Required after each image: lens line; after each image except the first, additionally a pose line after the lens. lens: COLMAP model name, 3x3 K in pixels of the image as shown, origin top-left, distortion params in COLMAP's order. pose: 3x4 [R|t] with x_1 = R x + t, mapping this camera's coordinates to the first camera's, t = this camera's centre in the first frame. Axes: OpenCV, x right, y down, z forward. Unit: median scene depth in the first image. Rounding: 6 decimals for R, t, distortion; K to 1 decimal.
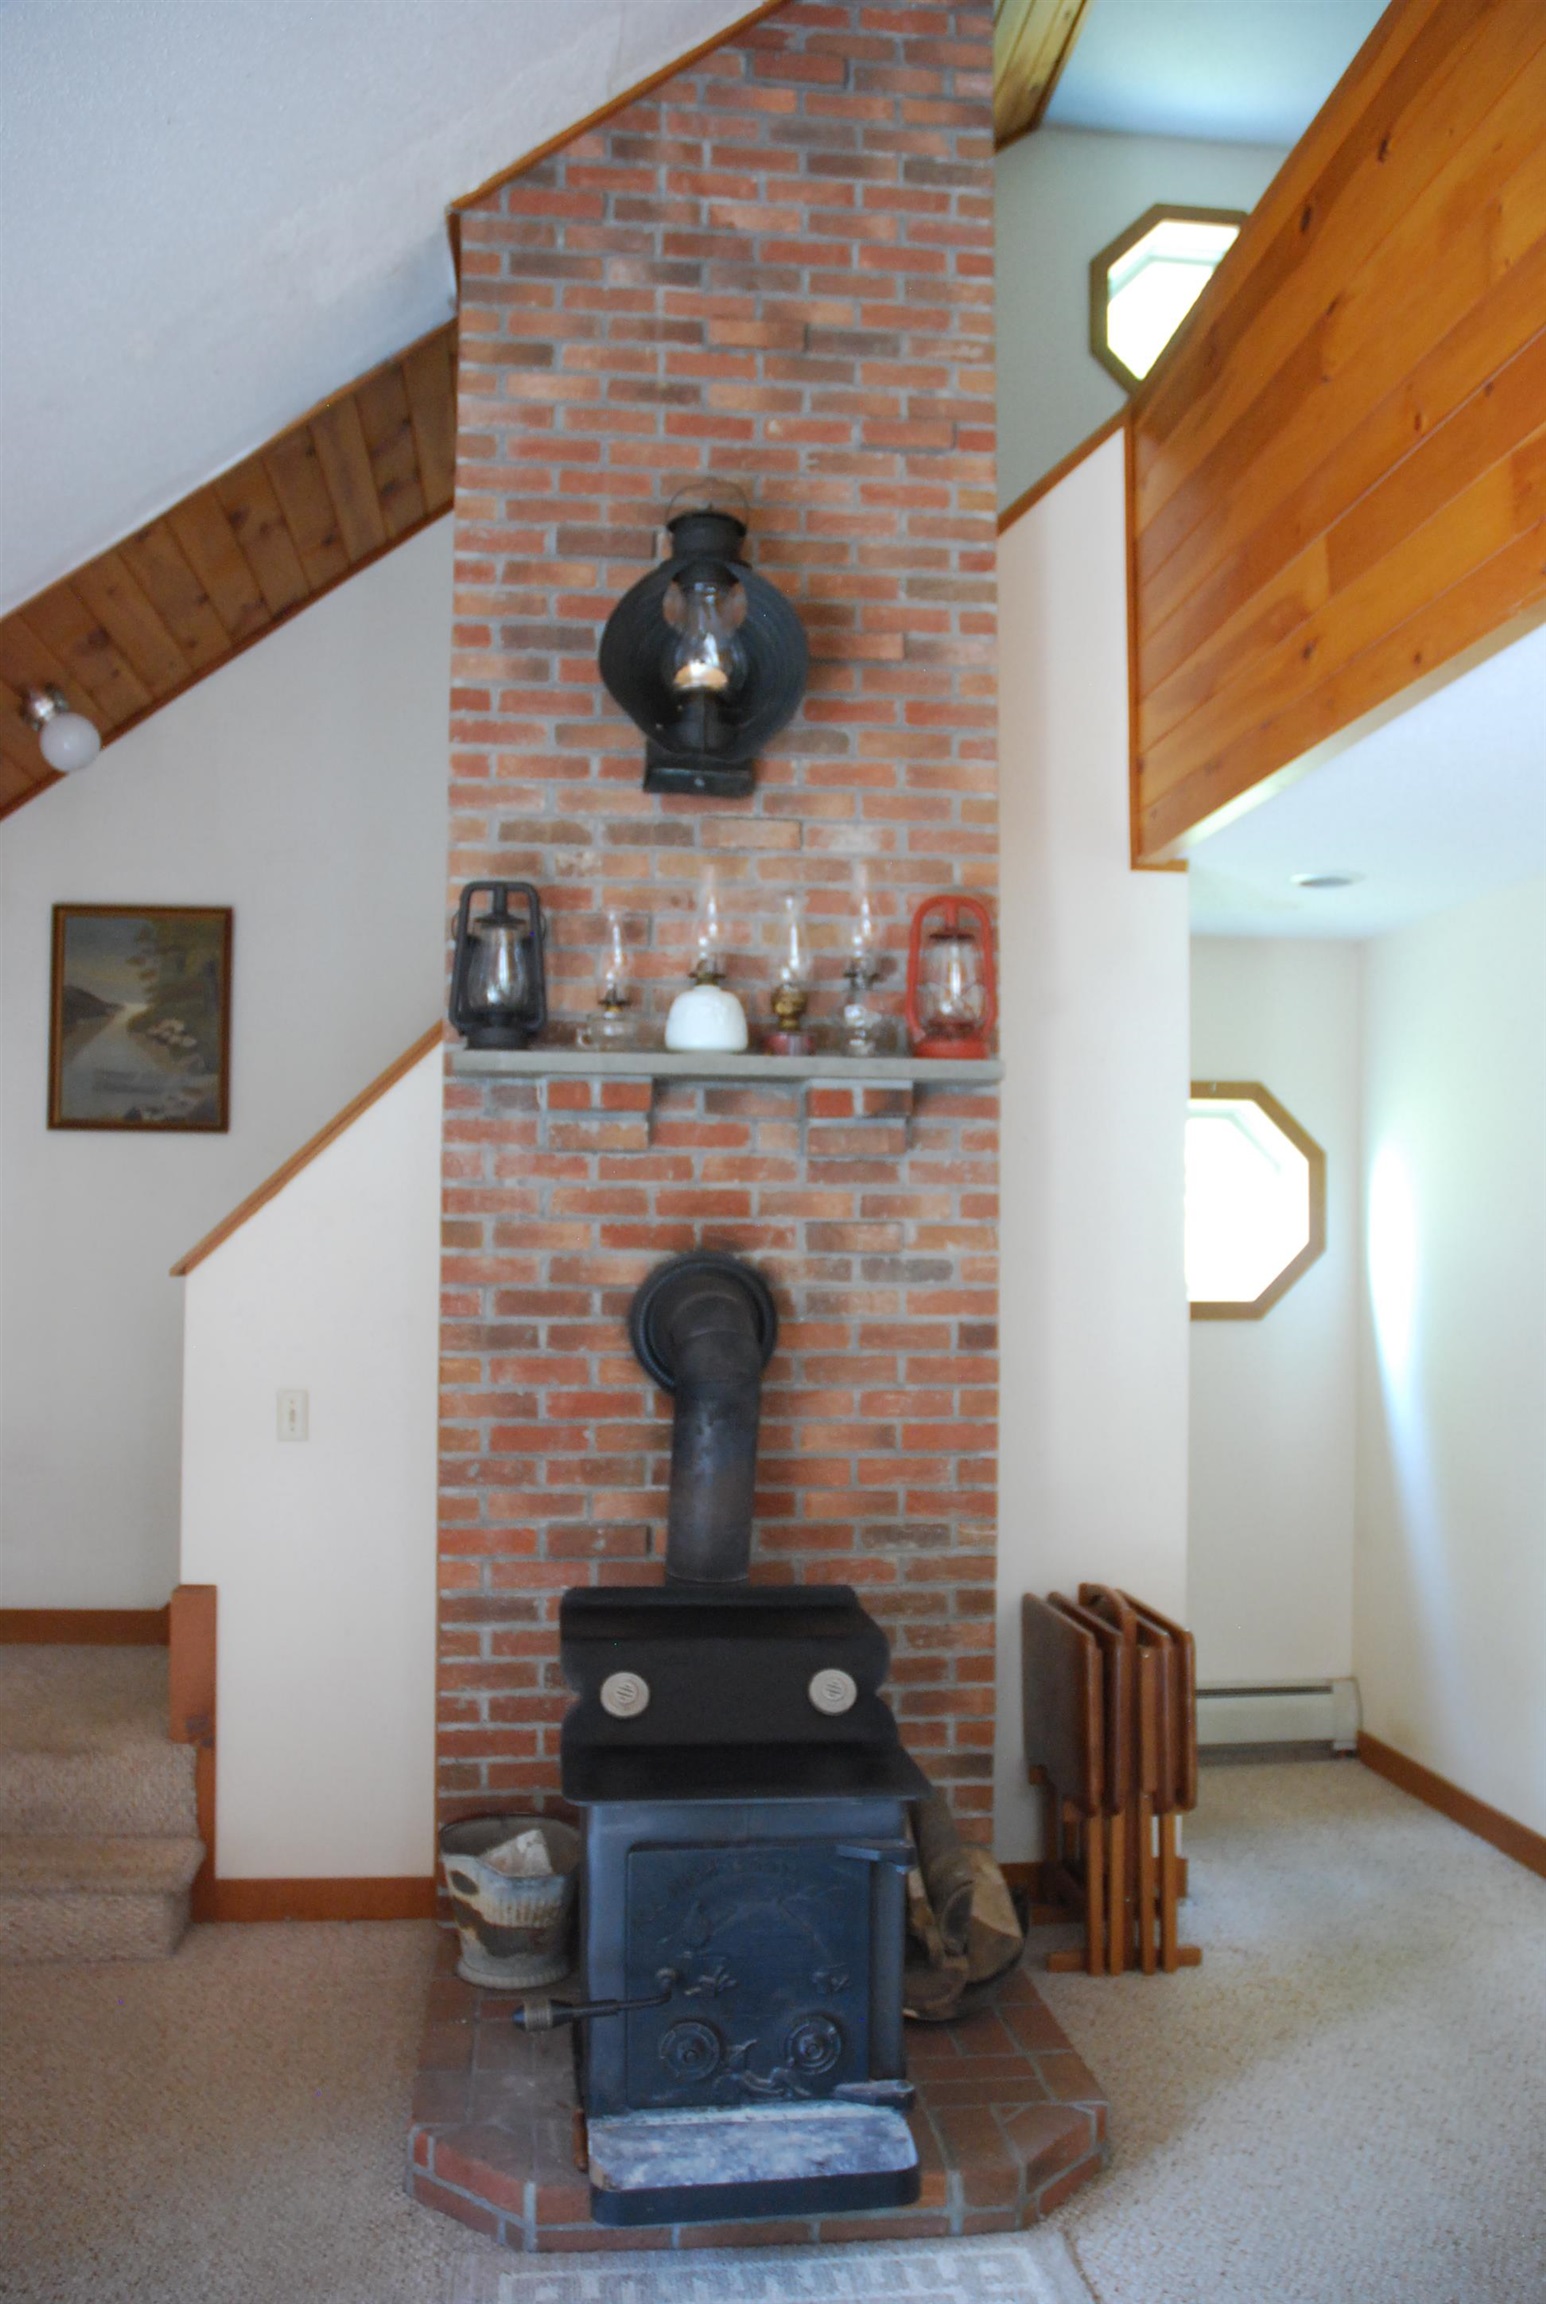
lens RADIAL K [[1861.4, 0, 773.1], [0, 1861.4, 1186.4], [0, 0, 1]] dist [-0.152976, 0.163920]
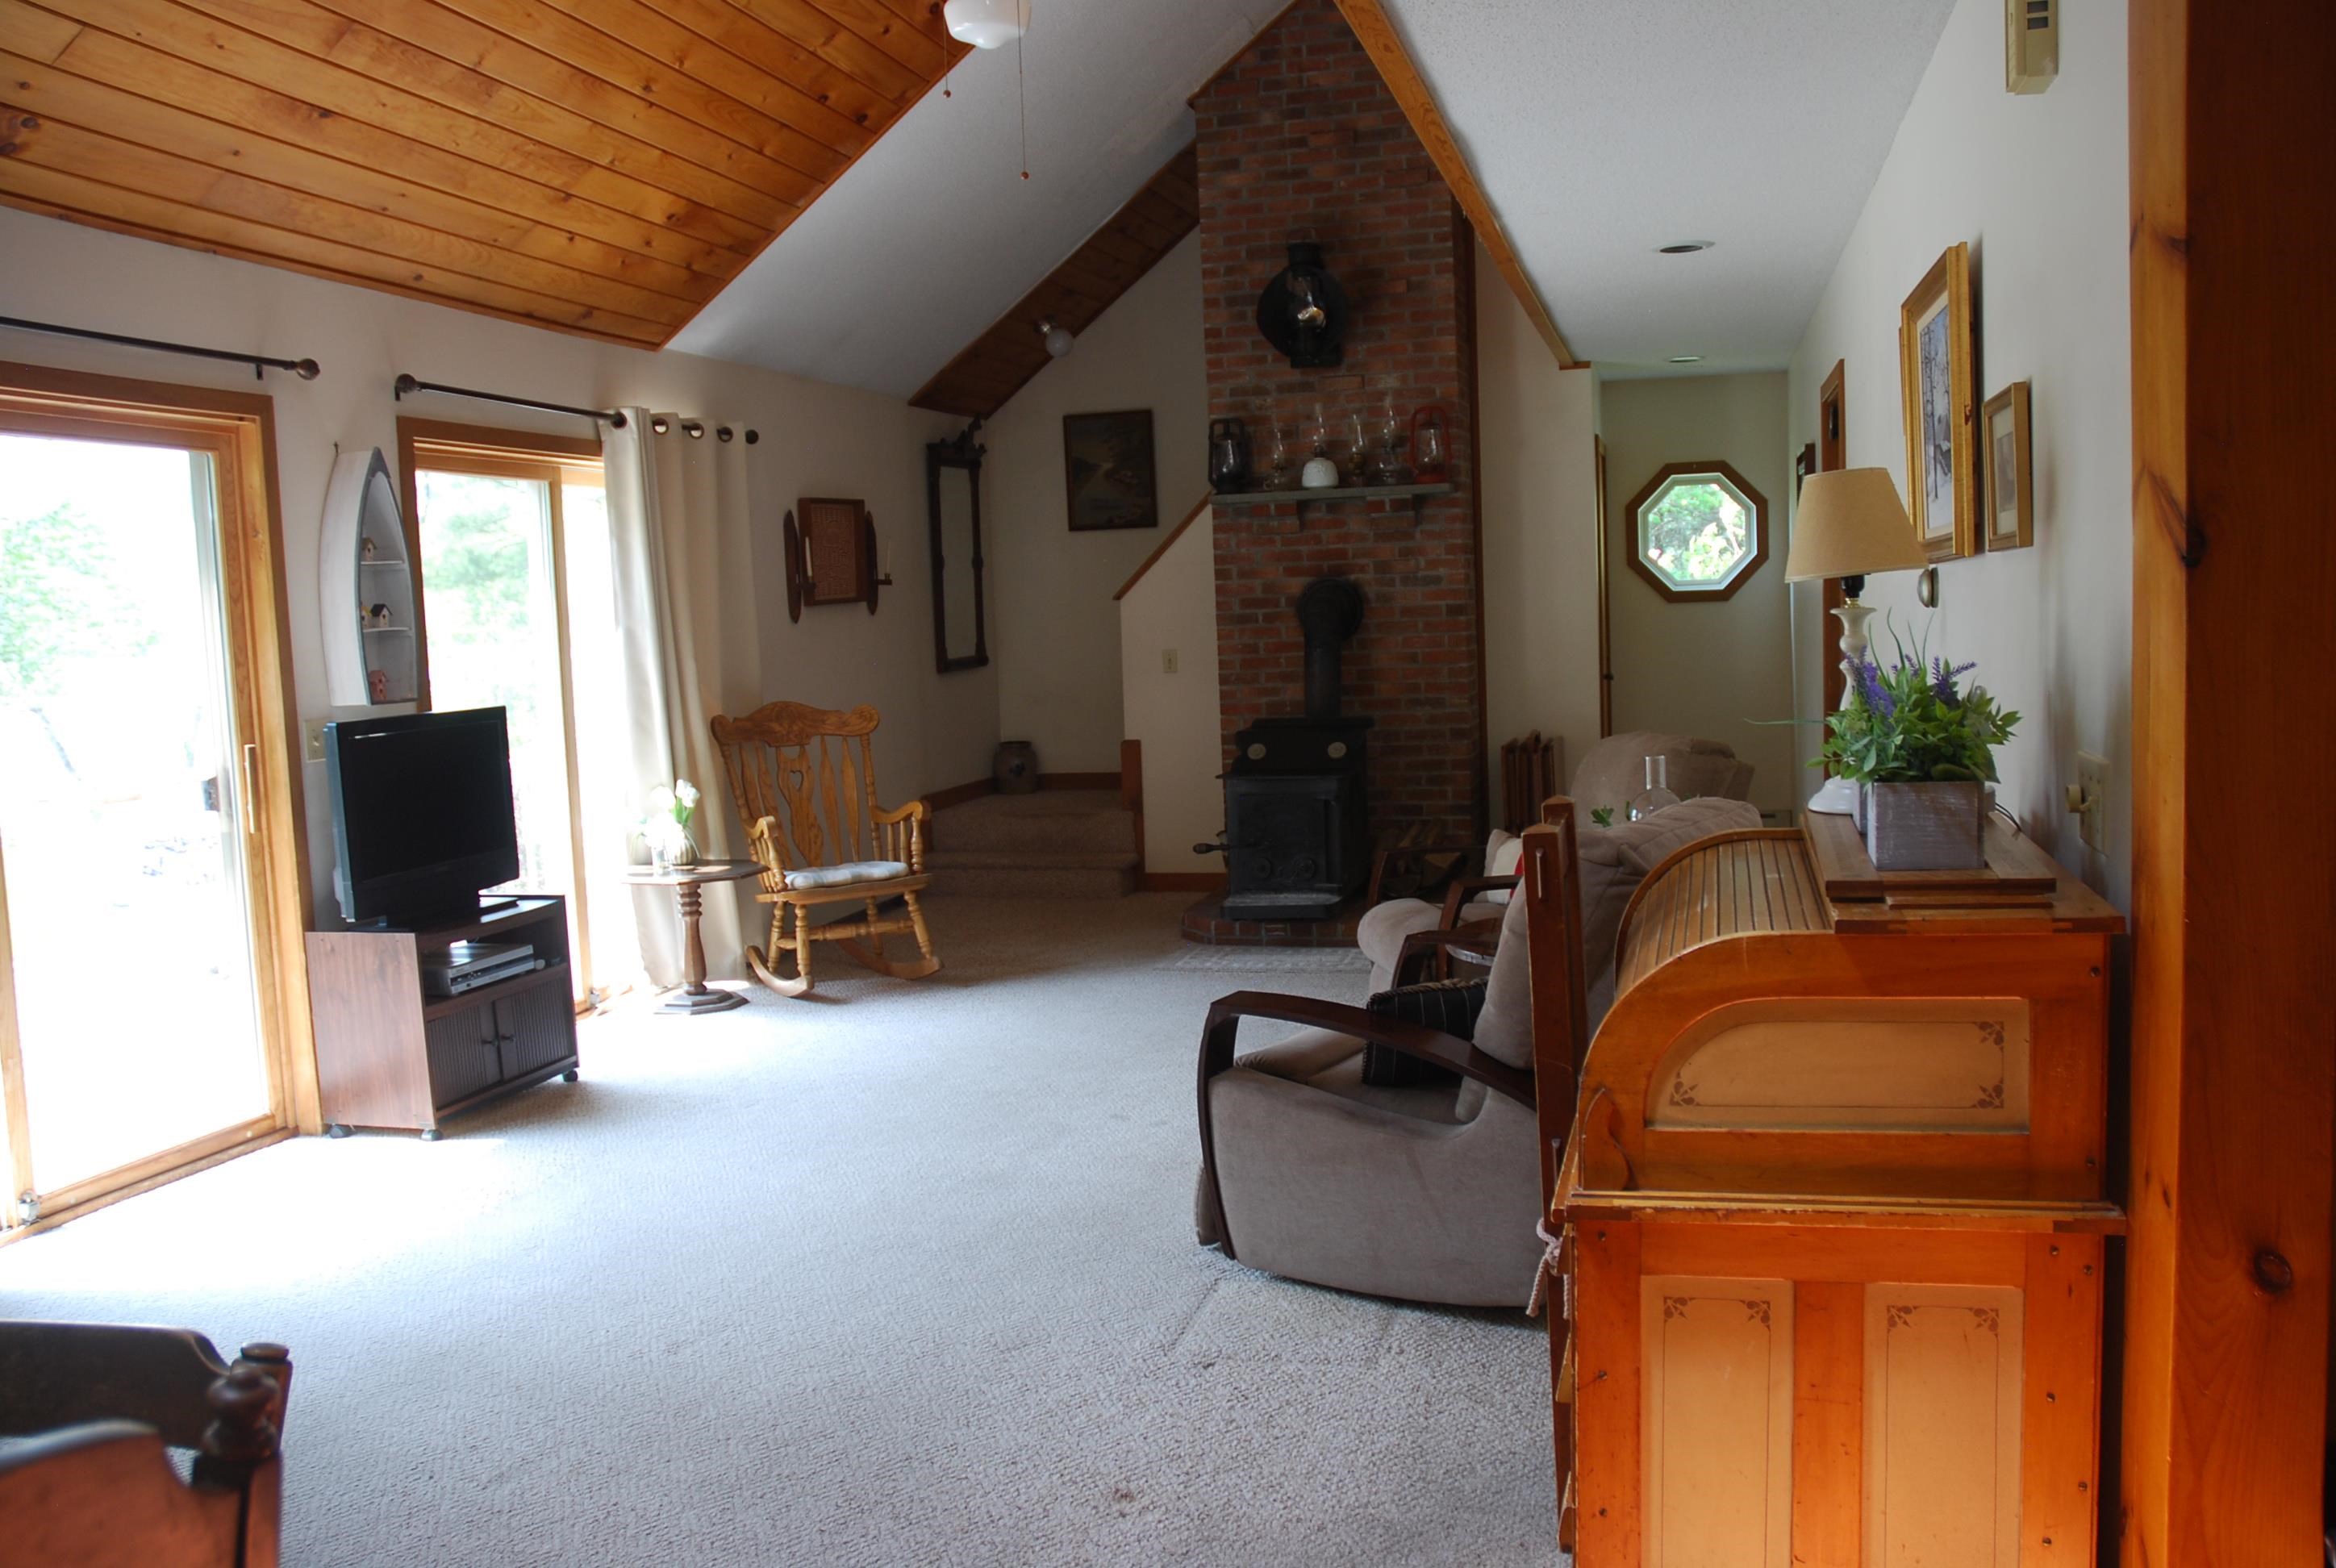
lens RADIAL K [[1887.2, 0, 1196.7], [0, 1887.2, 781.9], [0, 0, 1]] dist [-0.152976, 0.163920]
pose [[0.929116, -0.009976, -0.369653, 0.639073], [0.062141, 0.989633, 0.129482, -0.023111], [0.364529, -0.143274, 0.920104, -1.148782]]
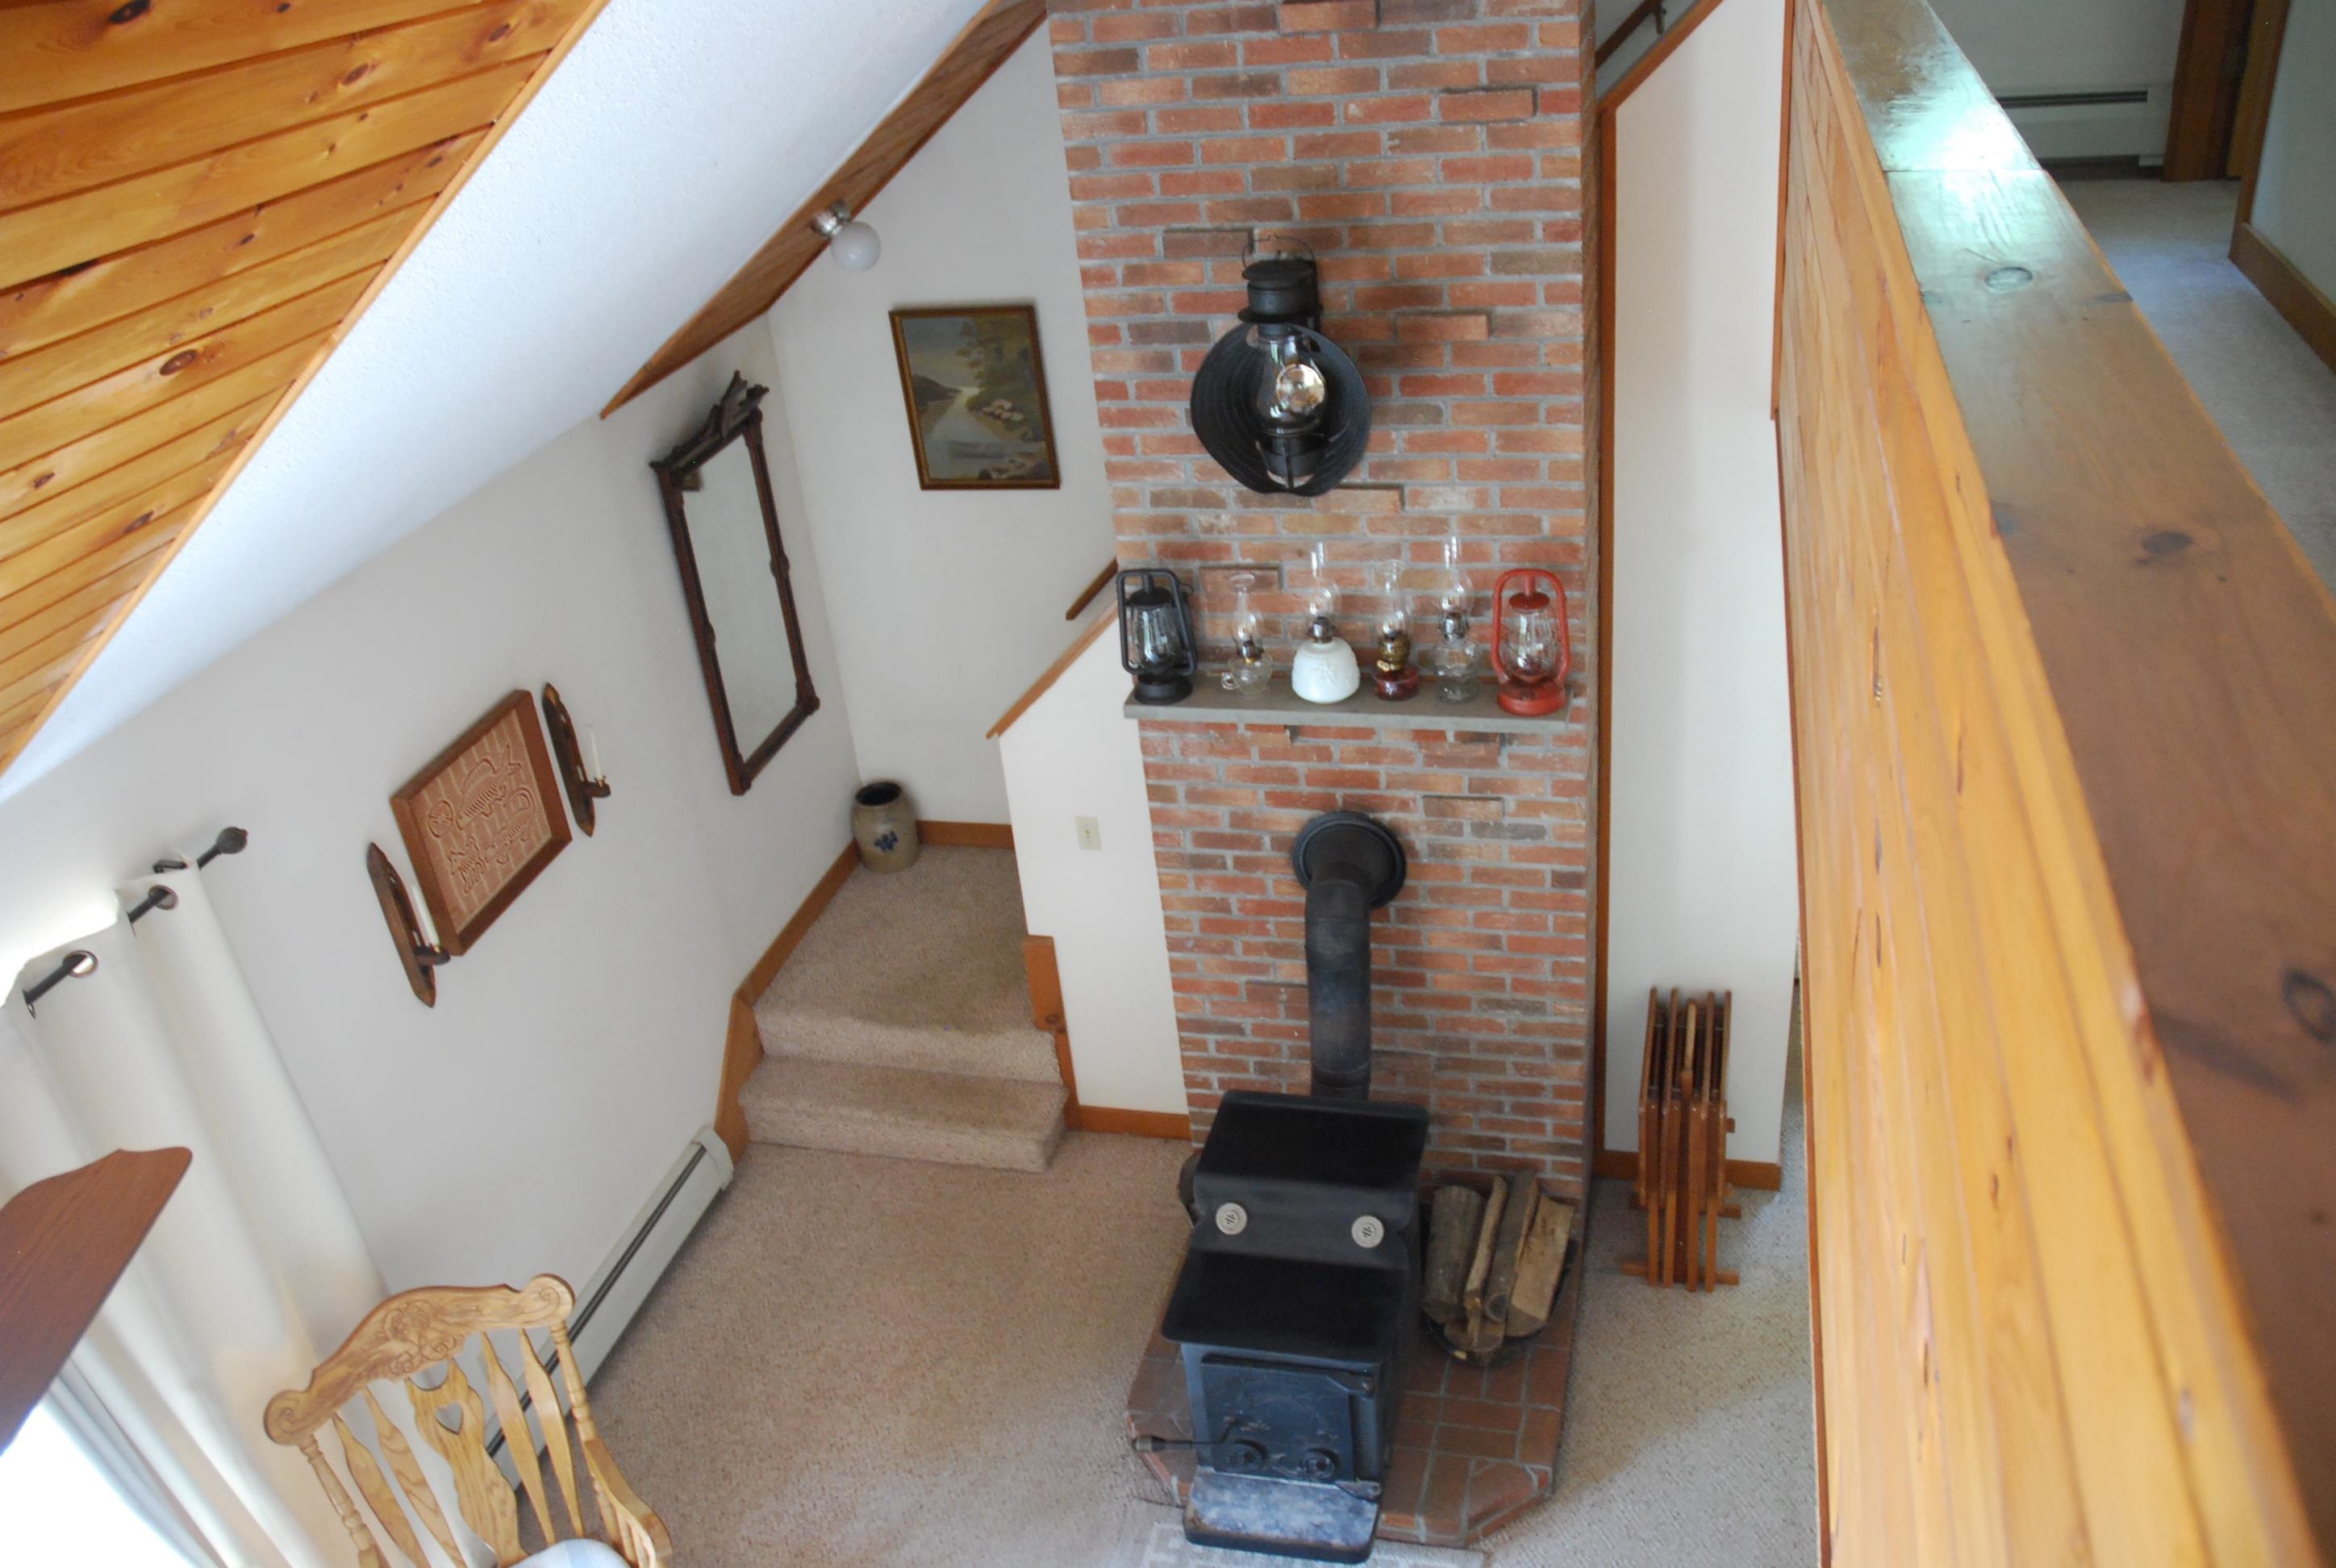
lens RADIAL K [[1887.2, 0, 1196.7], [0, 1887.2, 781.9], [0, 0, 1]] dist [-0.152976, 0.163920]
pose [[0.927587, 0.087398, -0.363241, 0.330892], [0.119269, 0.852110, 0.509592, -0.643551], [0.354059, -0.516014, 0.779982, -0.025500]]
